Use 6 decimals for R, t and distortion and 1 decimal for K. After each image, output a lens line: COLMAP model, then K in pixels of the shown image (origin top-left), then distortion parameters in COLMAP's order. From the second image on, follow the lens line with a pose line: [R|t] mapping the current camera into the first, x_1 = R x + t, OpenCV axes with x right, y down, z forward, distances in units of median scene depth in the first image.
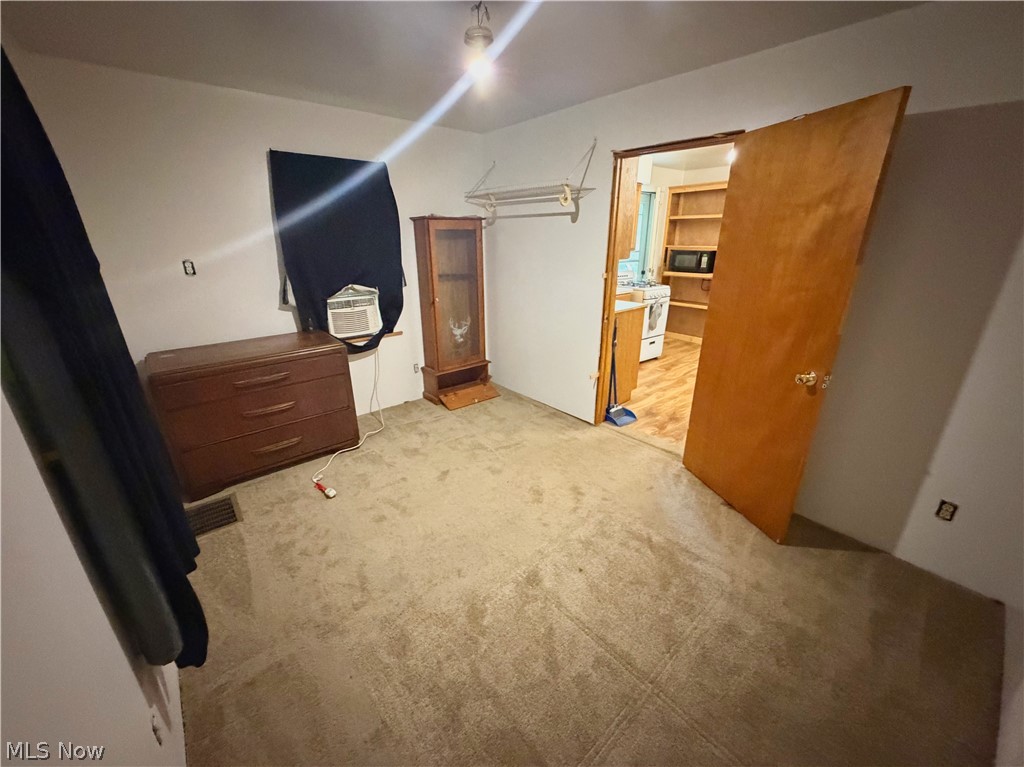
lens RADIAL K [[409.1, 0, 512.0], [0, 409.1, 383.5], [0, 0, 1]] dist [-0.000201, -0.000159]
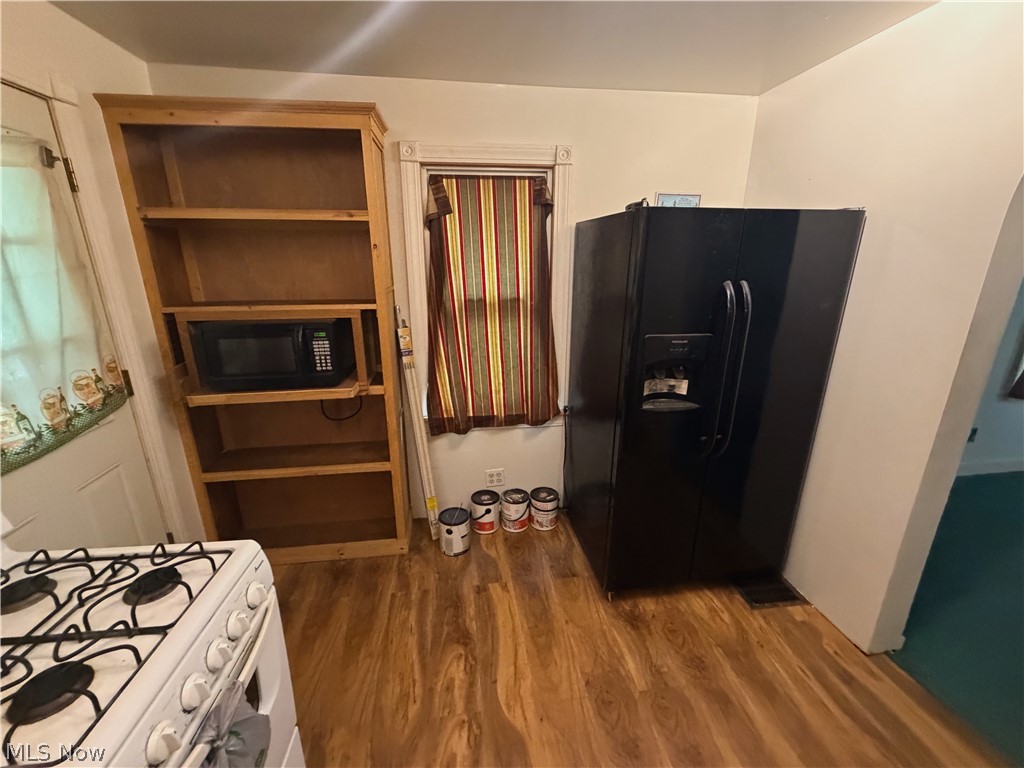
lens RADIAL K [[422.3, 0, 512.0], [0, 422.3, 384.0], [0, 0, 1]] dist [0.002540, 0.000300]
pose [[0.534041, -0.236401, 0.811735, 0.271376], [0.286835, 0.953830, 0.089074, -0.260246], [-0.795315, 0.185265, 0.577193, 0.688450]]
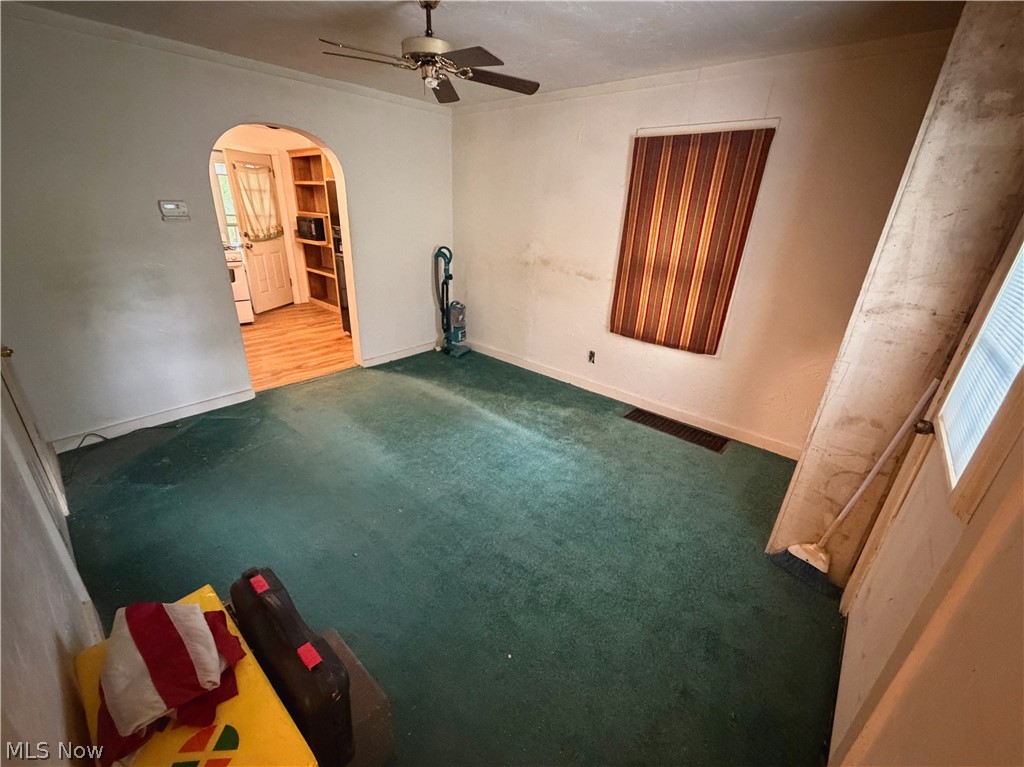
lens RADIAL K [[422.3, 0, 512.0], [0, 422.3, 383.5], [0, 0, 1]] dist [0.002540, 0.000300]
pose [[0.987101, -0.010532, 0.159752, 0.777662], [0.002324, 0.998671, 0.051480, 0.030535], [-0.160082, -0.050445, 0.985814, -0.125244]]
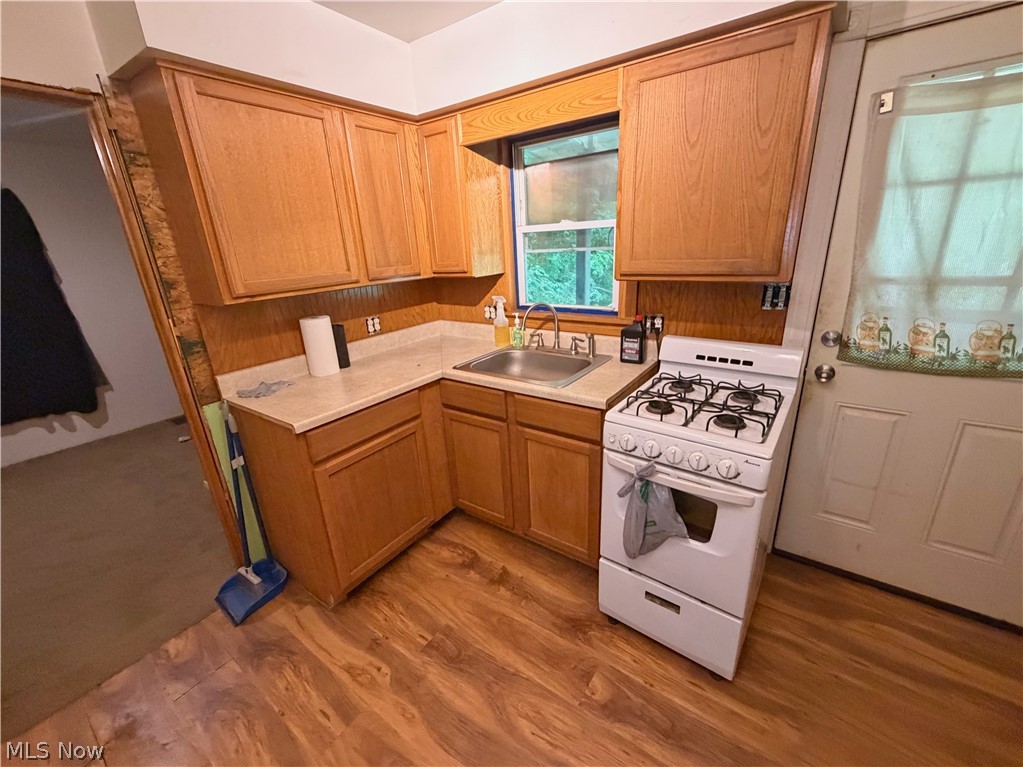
lens RADIAL K [[416.7, 0, 509.9], [0, 416.7, 382.7], [0, 0, 1]] dist [-0.000310, -0.000106]
pose [[0.241484, 0.309394, -0.919761, 0.488873], [-0.287070, 0.928166, 0.236850, -0.254842], [0.926972, 0.206840, 0.312955, 0.703542]]
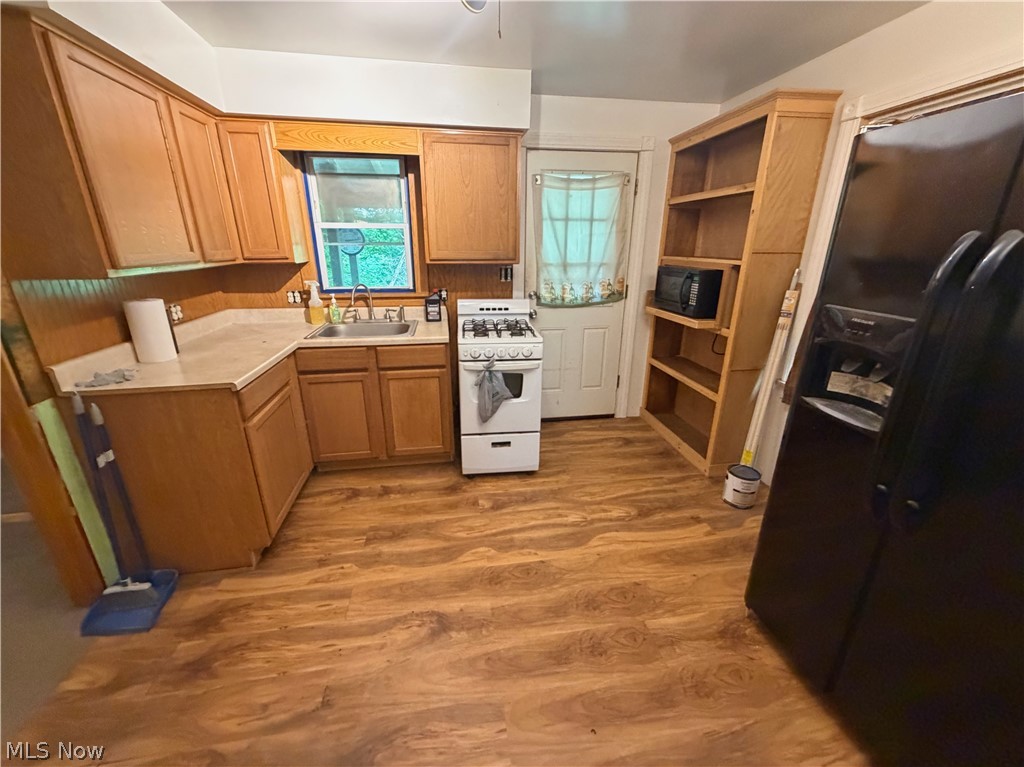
lens RADIAL K [[409.1, 0, 512.0], [0, 409.1, 383.5], [0, 0, 1]] dist [-0.000201, -0.000159]
pose [[0.857107, 0.178735, -0.483138, 0.531223], [-0.186887, 0.981870, 0.031694, -0.173587], [0.480043, 0.063127, 0.874971, 0.505149]]
